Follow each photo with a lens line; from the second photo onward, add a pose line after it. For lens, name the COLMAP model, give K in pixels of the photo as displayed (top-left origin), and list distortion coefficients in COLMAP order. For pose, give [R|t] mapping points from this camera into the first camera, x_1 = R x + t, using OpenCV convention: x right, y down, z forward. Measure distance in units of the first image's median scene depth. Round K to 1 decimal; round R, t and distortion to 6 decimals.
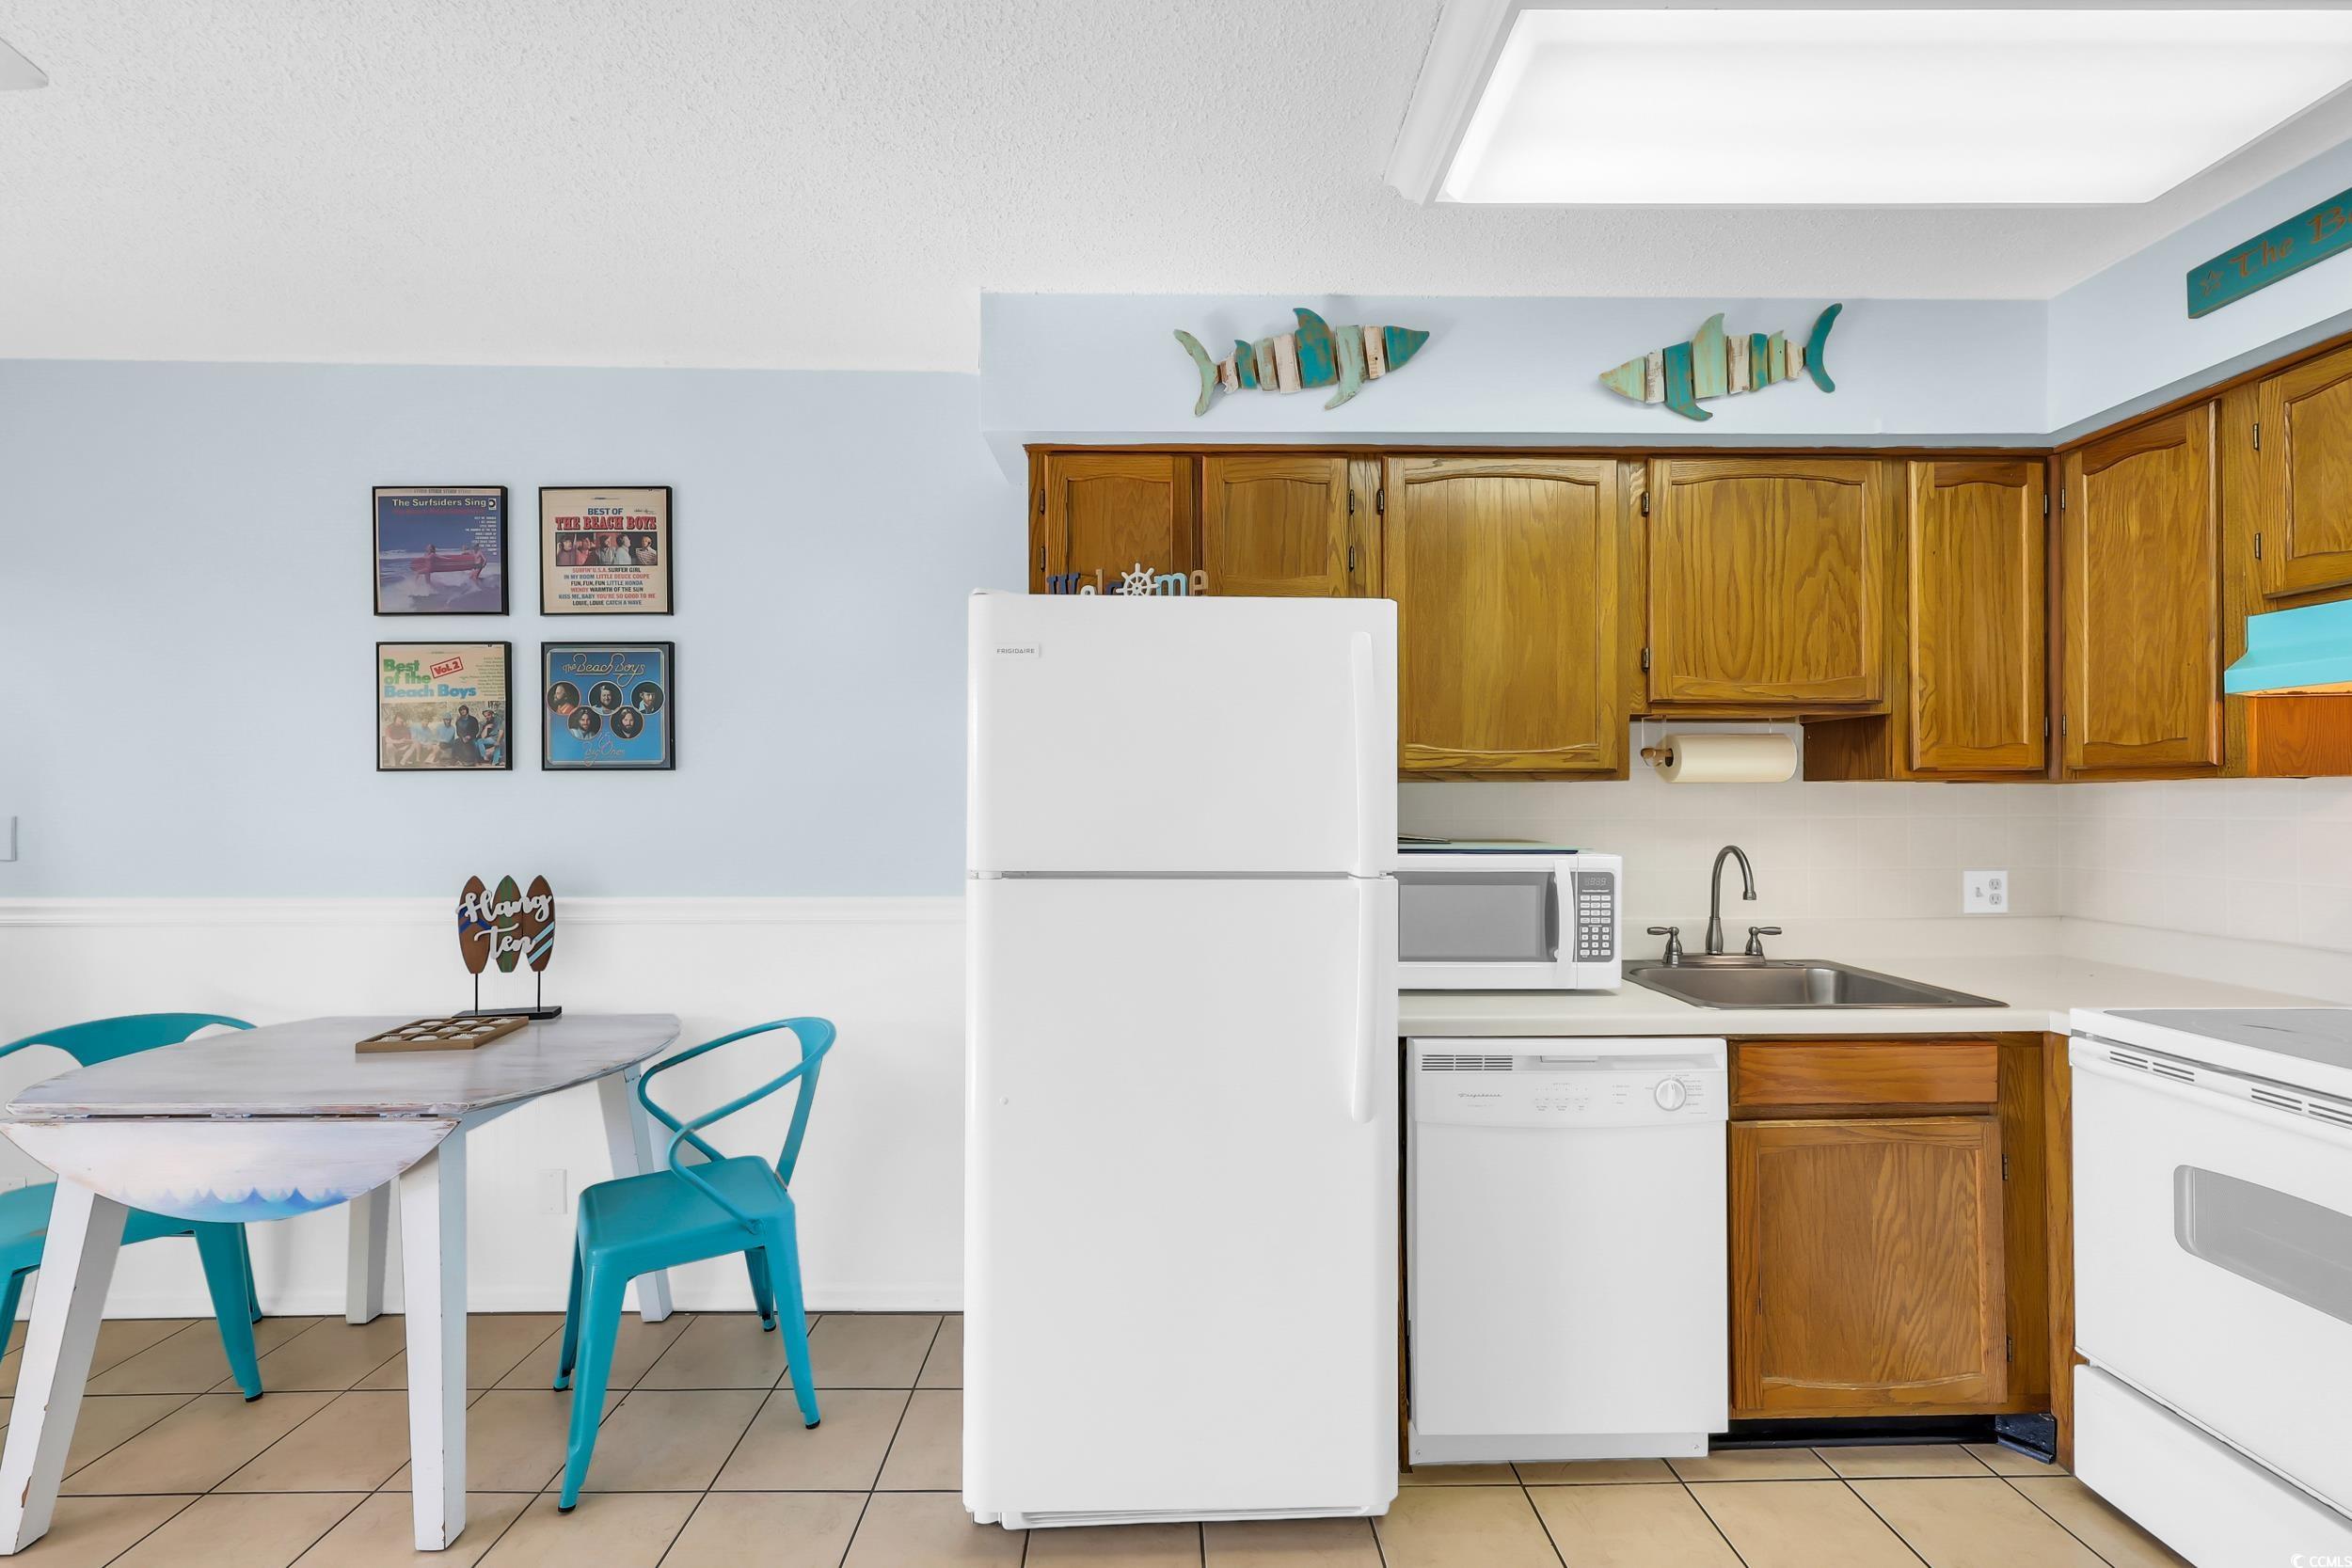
lens RADIAL K [[954.5, 0, 1168.4], [0, 954.5, 793.8], [0, 0, 1]] dist [0.000980, -0.000416]
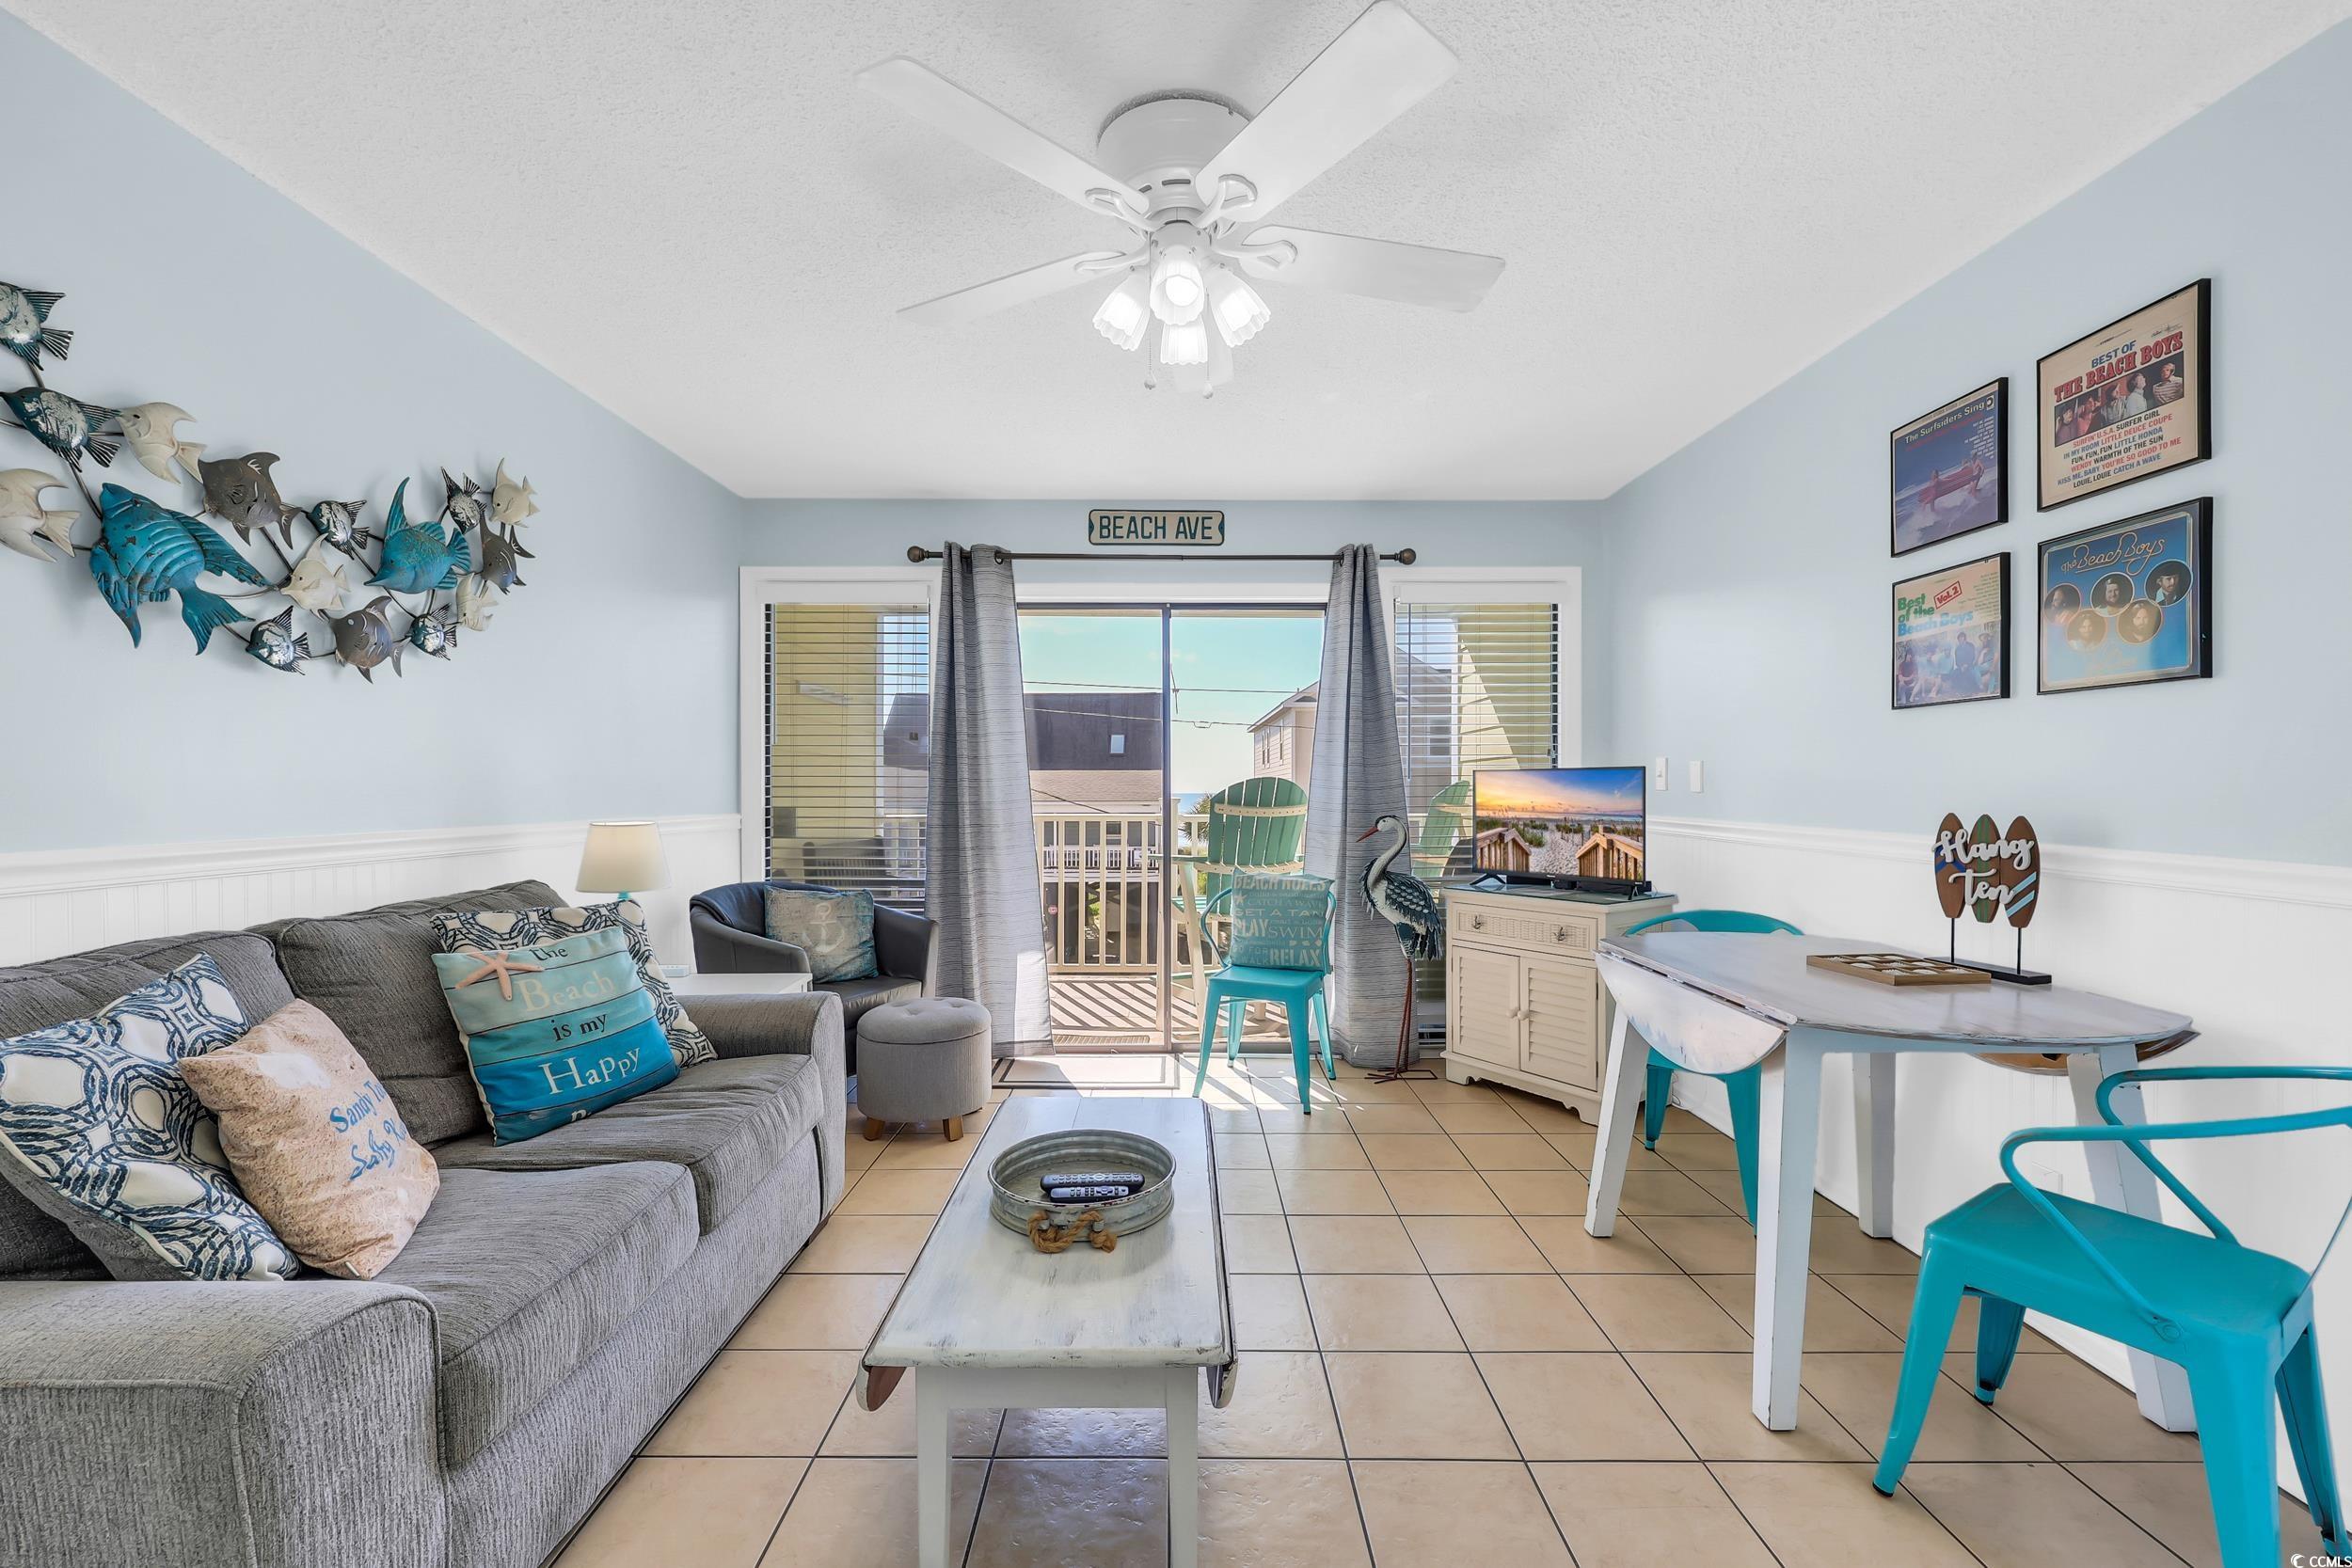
lens RADIAL K [[954.5, 0, 1180.7], [0, 954.5, 791.7], [0, 0, 1]] dist [0.000980, -0.000416]
pose [[-0.003603, 0.012841, -0.999911, 0.216096], [0.003283, 0.999912, 0.012830, 0.053259], [0.999988, -0.003237, -0.003645, 0.263910]]
